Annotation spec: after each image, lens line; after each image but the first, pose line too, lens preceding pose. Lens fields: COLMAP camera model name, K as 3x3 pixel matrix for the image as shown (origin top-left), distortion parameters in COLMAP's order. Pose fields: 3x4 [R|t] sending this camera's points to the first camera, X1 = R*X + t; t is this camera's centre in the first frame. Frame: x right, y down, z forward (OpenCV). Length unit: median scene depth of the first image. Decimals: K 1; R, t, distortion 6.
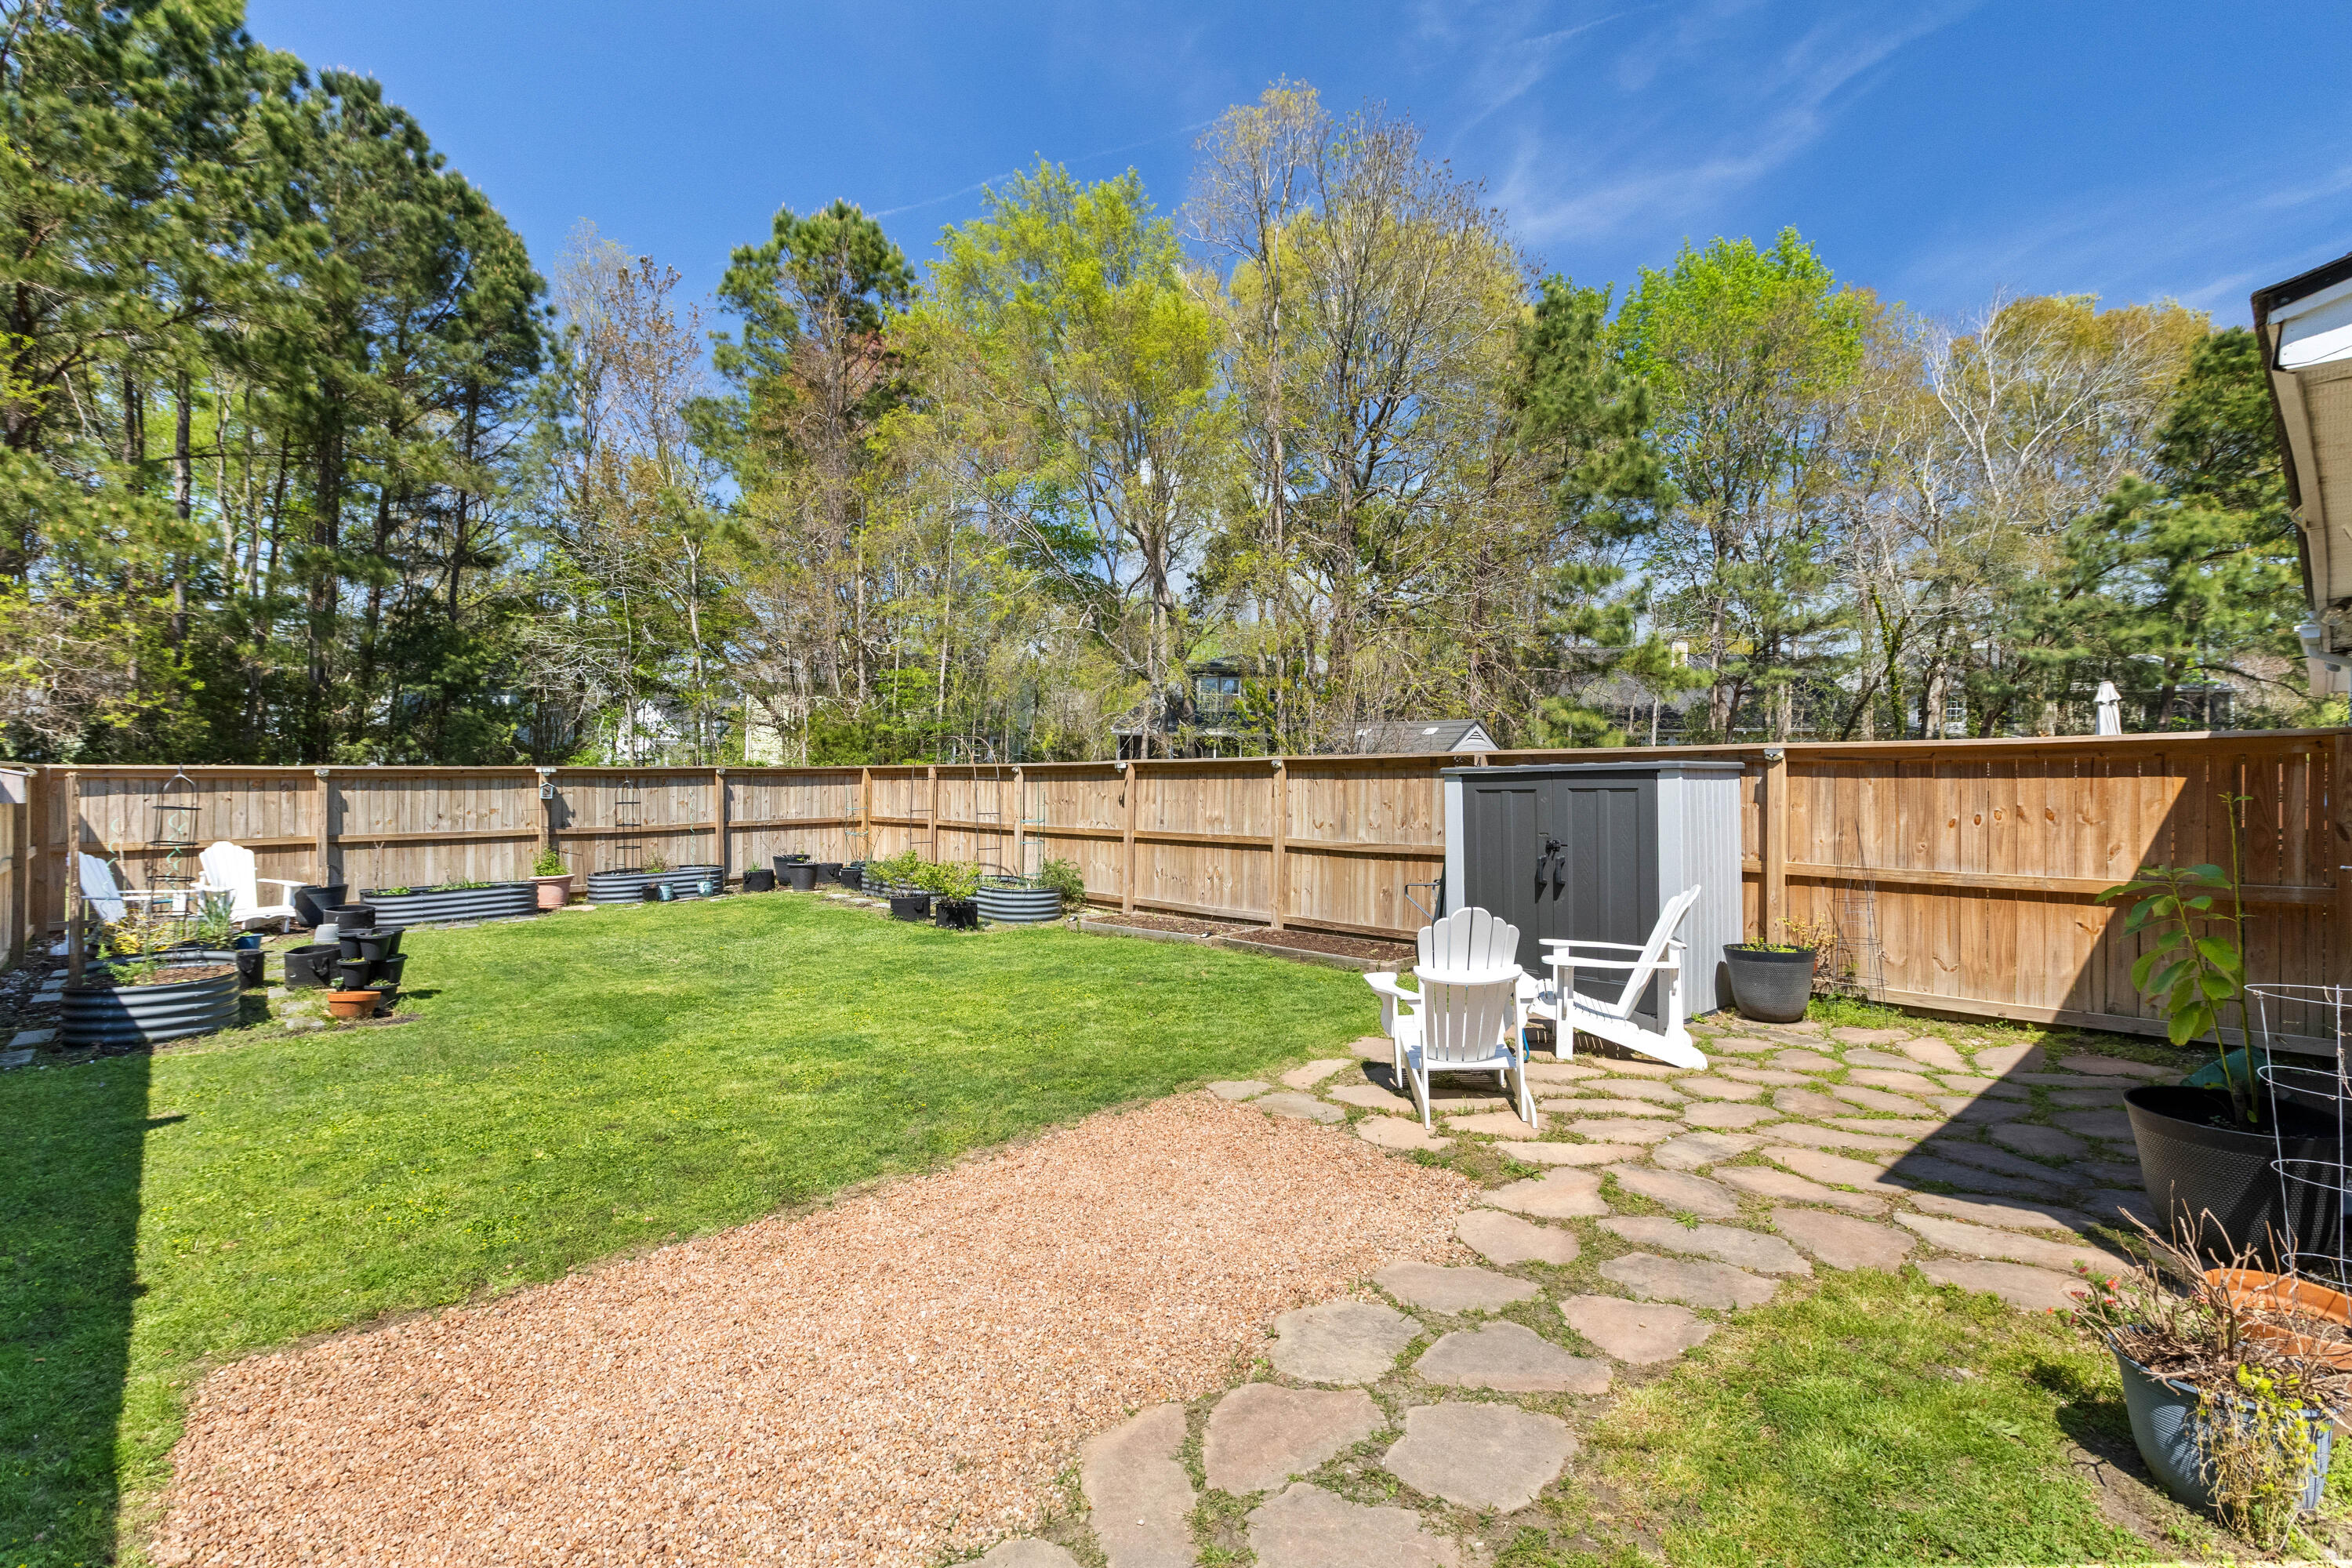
lens RADIAL K [[1073.5, 0, 1183.6], [0, 1073.5, 772.6], [0, 0, 1]] dist [0.000377, -0.000708]
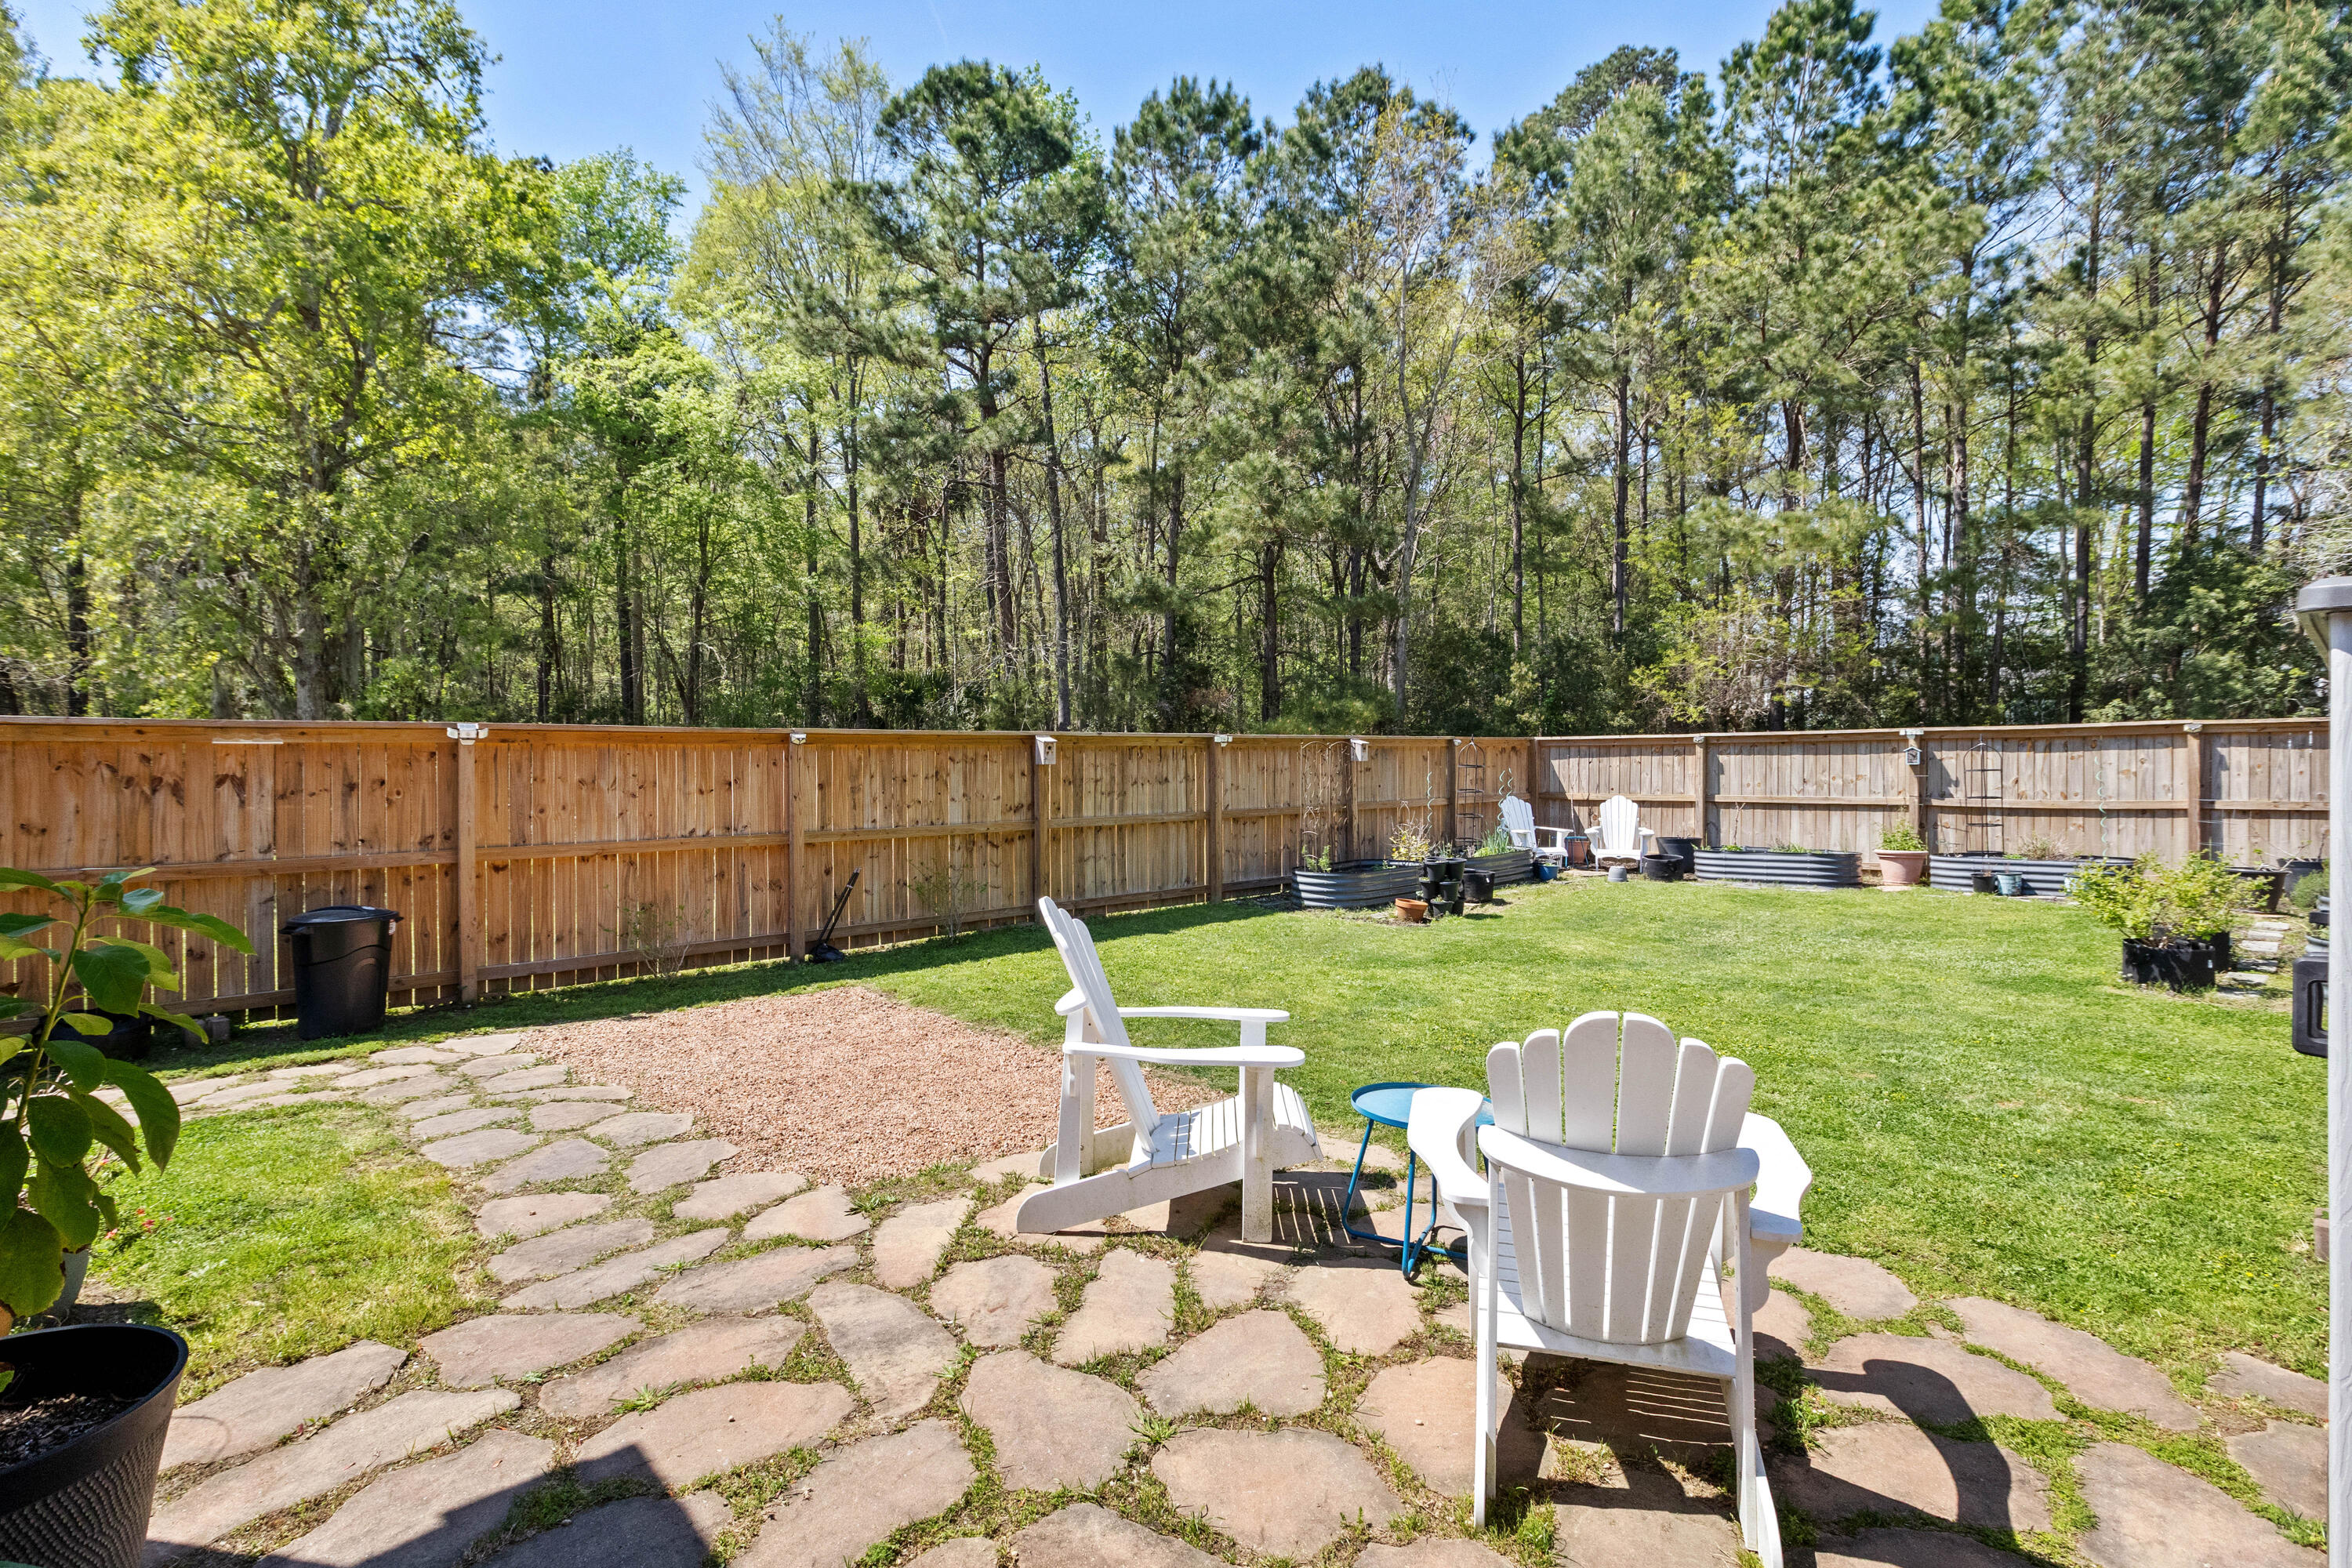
lens RADIAL K [[1129.7, 0, 1122.5], [0, 1129.7, 752.7], [0, 0, 1]] dist [0.004881, 0.000066]
pose [[-0.045200, -0.005555, -0.998963, 0.401974], [0.012330, 0.999905, -0.006118, 0.013266], [0.998902, -0.012594, -0.045127, 0.425561]]
